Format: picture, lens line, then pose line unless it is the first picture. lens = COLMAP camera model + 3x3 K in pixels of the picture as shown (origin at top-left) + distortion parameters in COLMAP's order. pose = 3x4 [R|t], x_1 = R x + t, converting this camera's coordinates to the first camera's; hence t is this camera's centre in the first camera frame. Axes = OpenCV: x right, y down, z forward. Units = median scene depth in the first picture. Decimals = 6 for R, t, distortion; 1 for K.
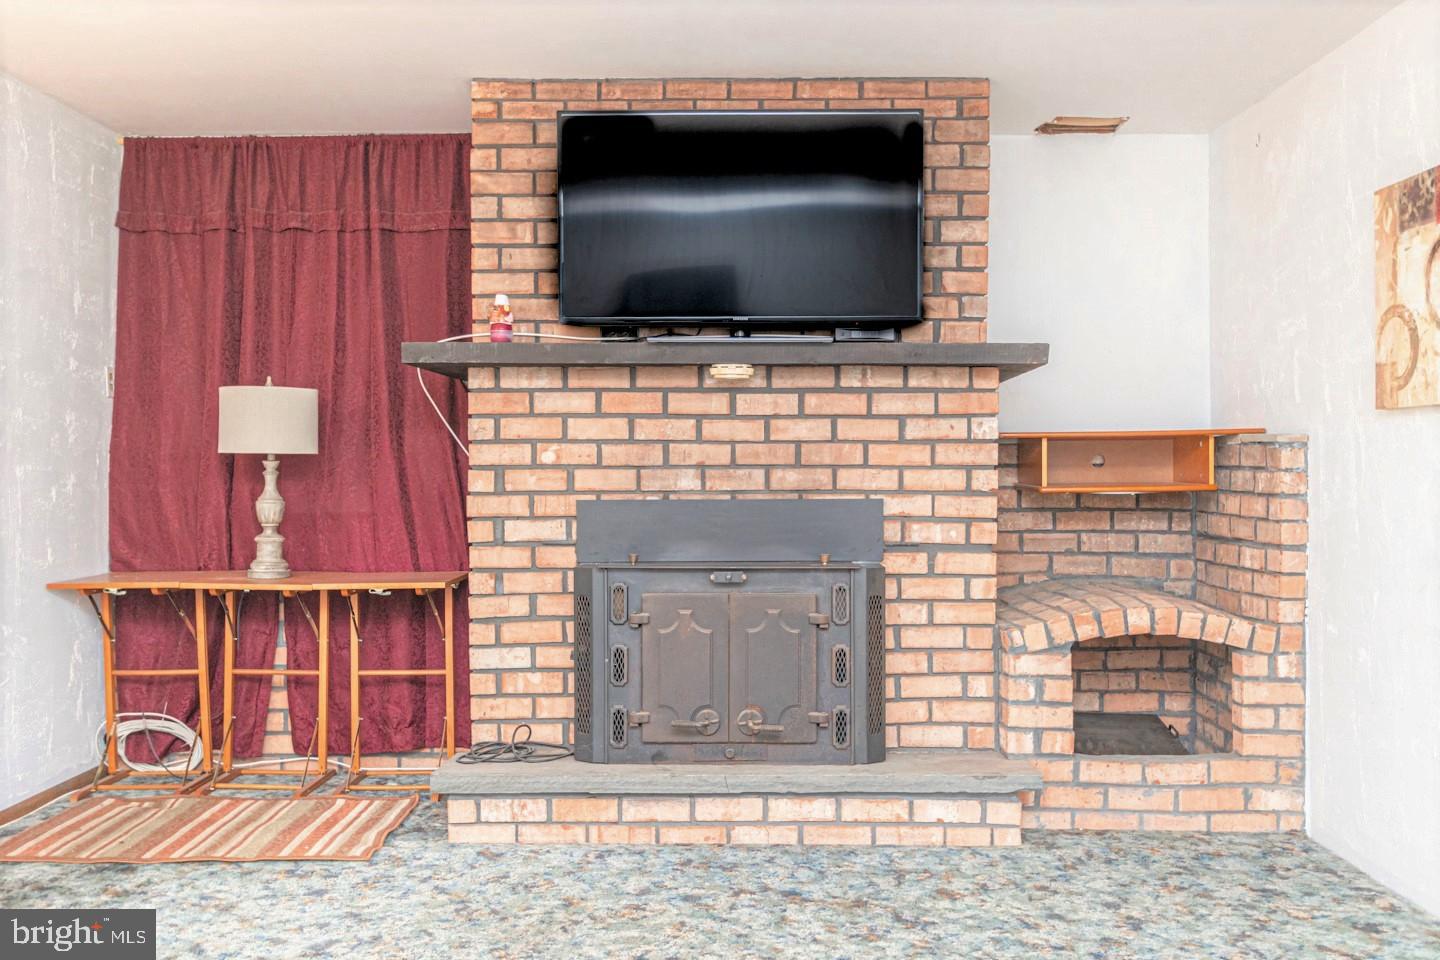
lens RADIAL K [[1348.3, 0, 719.8], [0, 1348.3, 481.4], [0, 0, 1]] dist [0.001367, 0.000000]
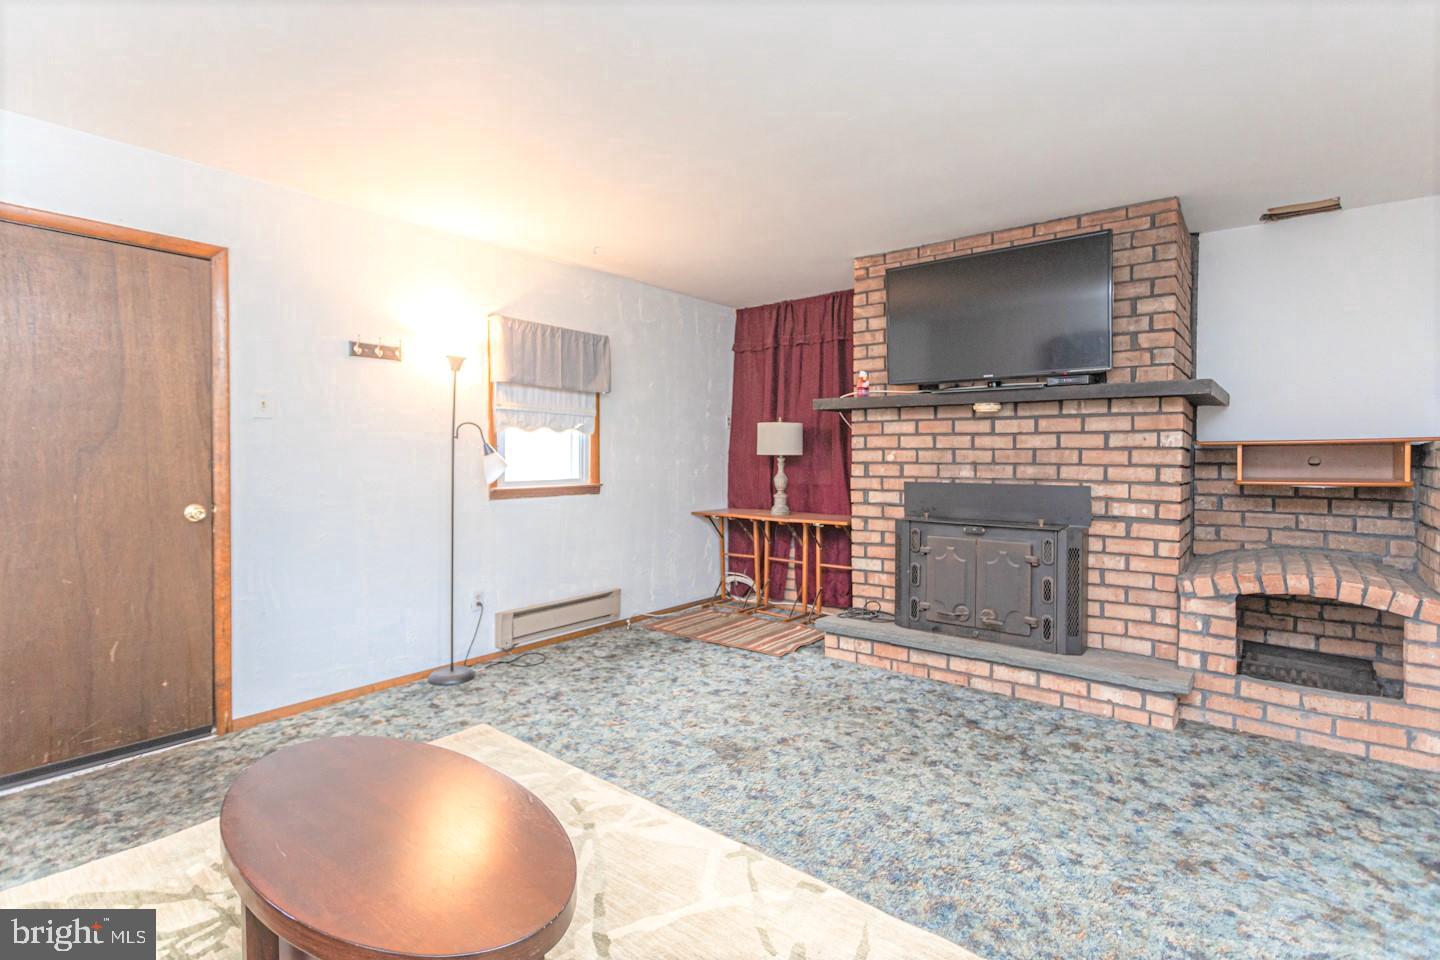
lens RADIAL K [[709.4, 0, 719.1], [0, 709.4, 466.5], [0, 0, 1]] dist [0.000044, -0.001345]
pose [[0.776215, 0.013331, -0.630327, 0.301722], [-0.008257, 0.999906, 0.010980, -0.014674], [0.630414, -0.003318, 0.776252, 0.102722]]
